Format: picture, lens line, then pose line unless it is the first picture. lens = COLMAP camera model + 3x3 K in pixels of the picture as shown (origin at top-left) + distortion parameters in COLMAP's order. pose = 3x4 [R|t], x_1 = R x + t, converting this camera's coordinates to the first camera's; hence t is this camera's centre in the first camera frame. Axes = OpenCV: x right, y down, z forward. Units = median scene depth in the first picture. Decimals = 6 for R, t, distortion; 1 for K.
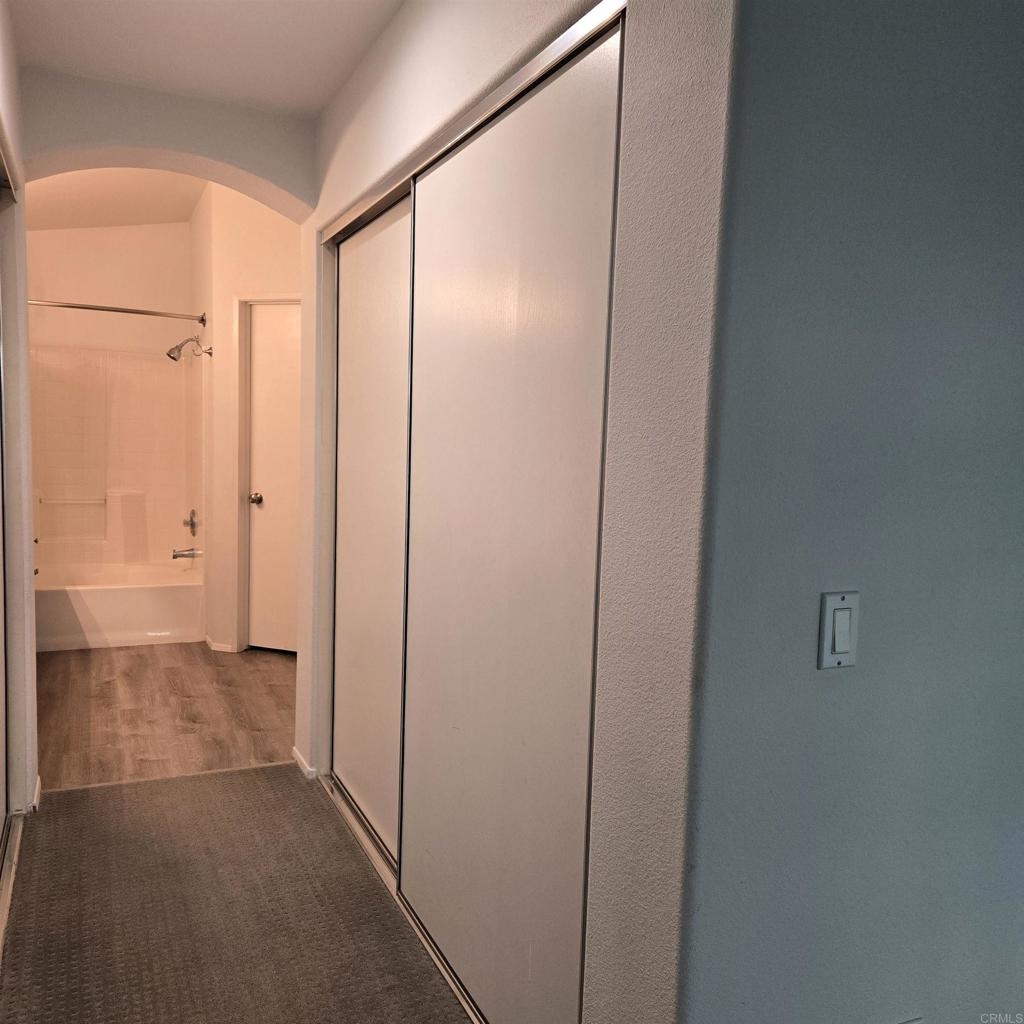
lens RADIAL K [[913.7, 0, 512.4], [0, 913.7, 513.0], [0, 0, 1]] dist [0.059434, -0.011723]
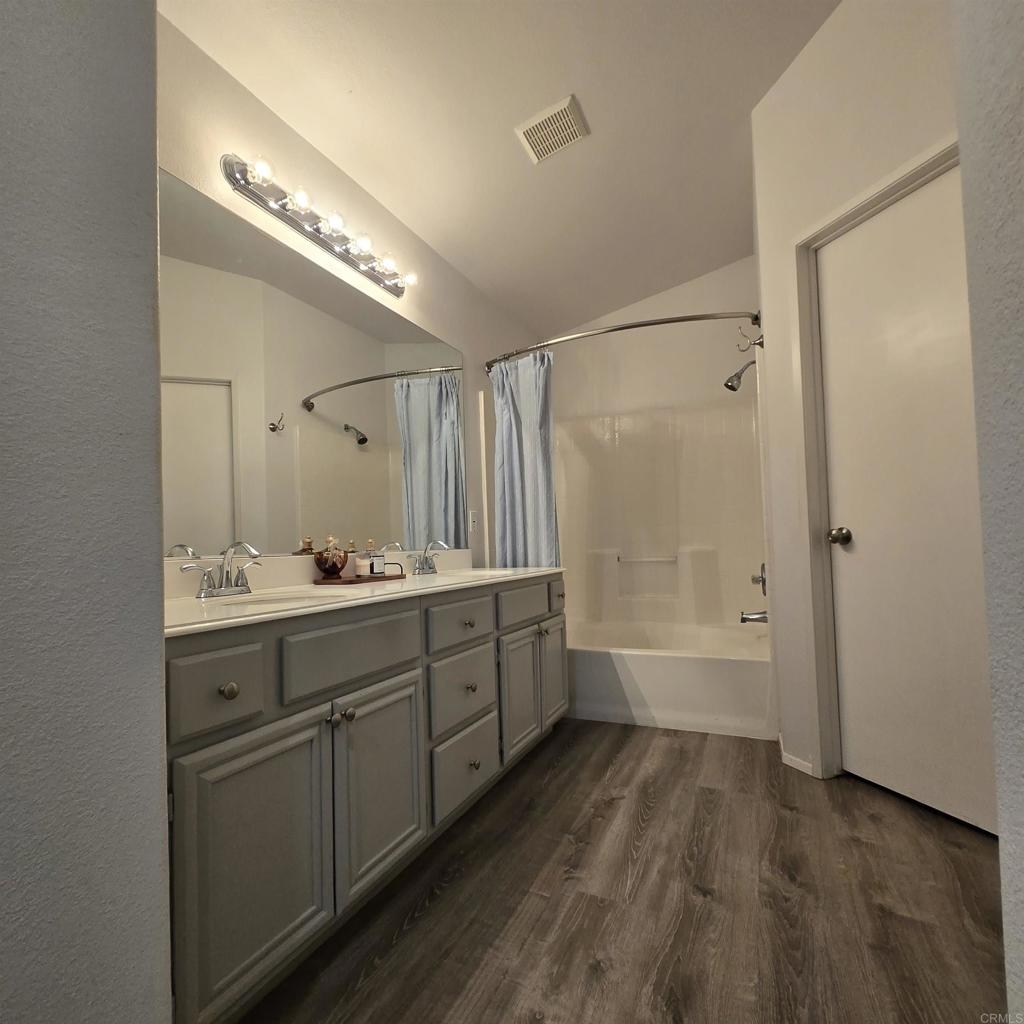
lens RADIAL K [[526.0, 0, 520.9], [0, 526.0, 531.9], [0, 0, 1]] dist [-0.004025, 0.000475]
pose [[0.650519, -0.074999, -0.755778, -0.153782], [-0.006057, 0.994568, -0.103909, 0.021473], [0.759466, 0.072172, 0.646531, 0.620682]]
